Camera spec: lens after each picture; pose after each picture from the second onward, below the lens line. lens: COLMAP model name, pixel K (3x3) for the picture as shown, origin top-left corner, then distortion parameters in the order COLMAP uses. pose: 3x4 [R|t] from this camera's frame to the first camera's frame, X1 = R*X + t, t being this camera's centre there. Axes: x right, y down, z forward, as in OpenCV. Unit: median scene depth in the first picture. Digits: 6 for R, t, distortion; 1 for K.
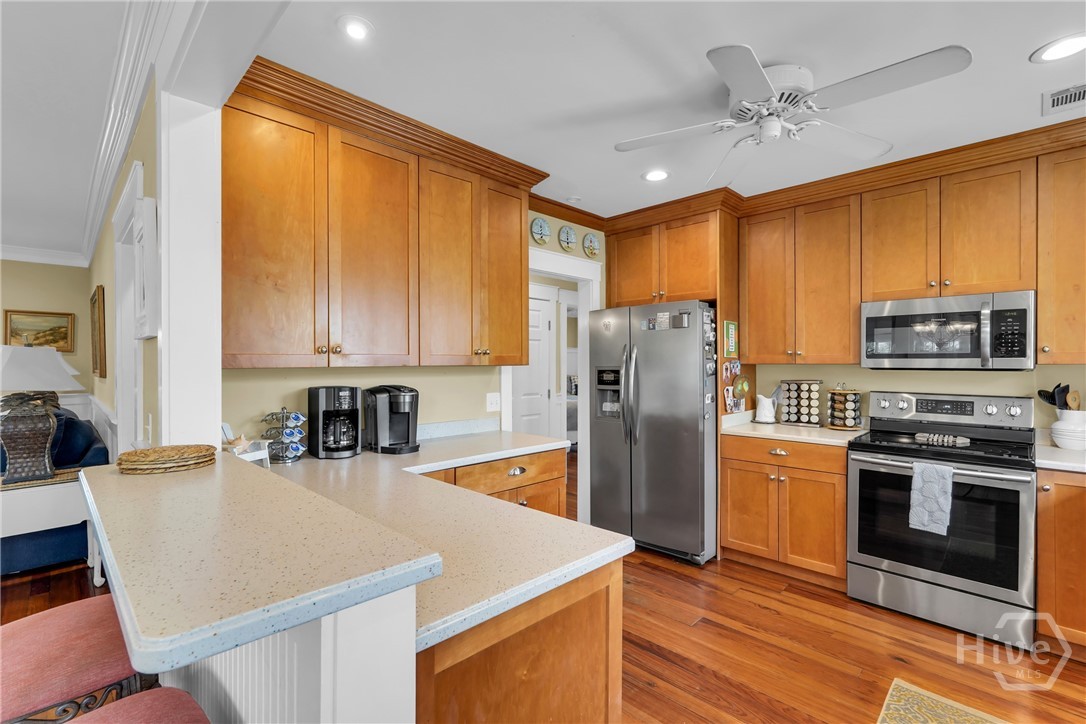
lens RADIAL K [[486.7, 0, 540.1], [0, 486.7, 364.7], [0, 0, 1]] dist [-0.009845, -0.000210]
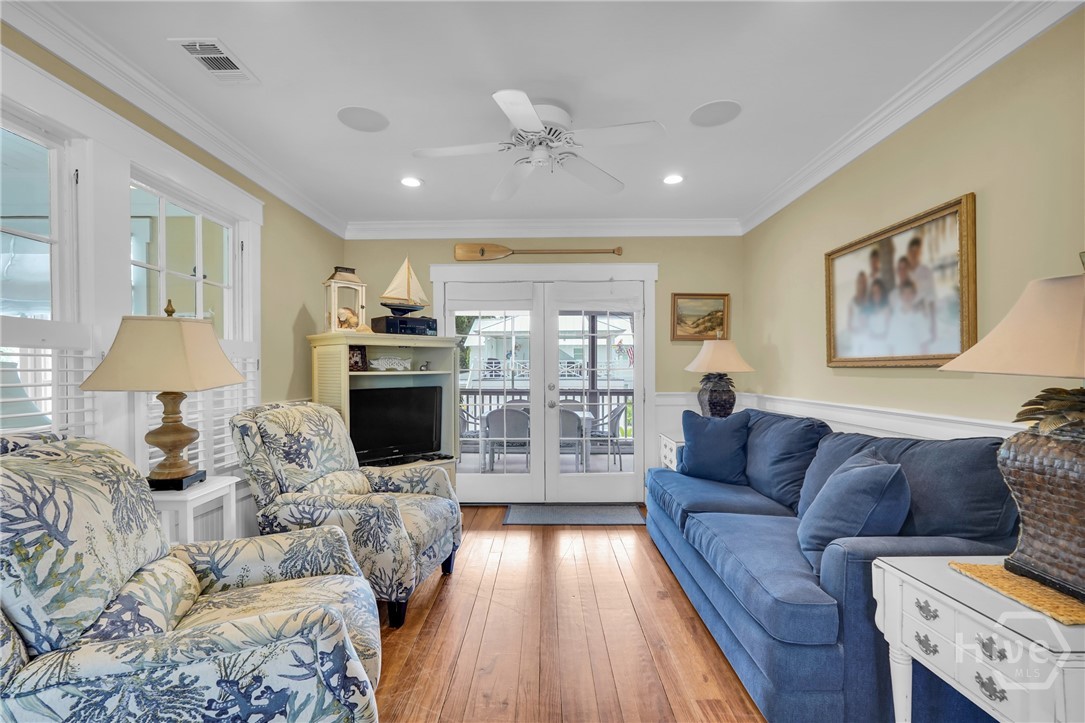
lens RADIAL K [[492.2, 0, 540.2], [0, 492.2, 364.3], [0, 0, 1]] dist [-0.006385, -0.000094]
pose [[0.699630, -0.002843, -0.714499, -0.965636], [-0.005983, 0.999934, -0.009836, 0.036284], [0.714480, 0.011156, 0.699567, 0.315045]]
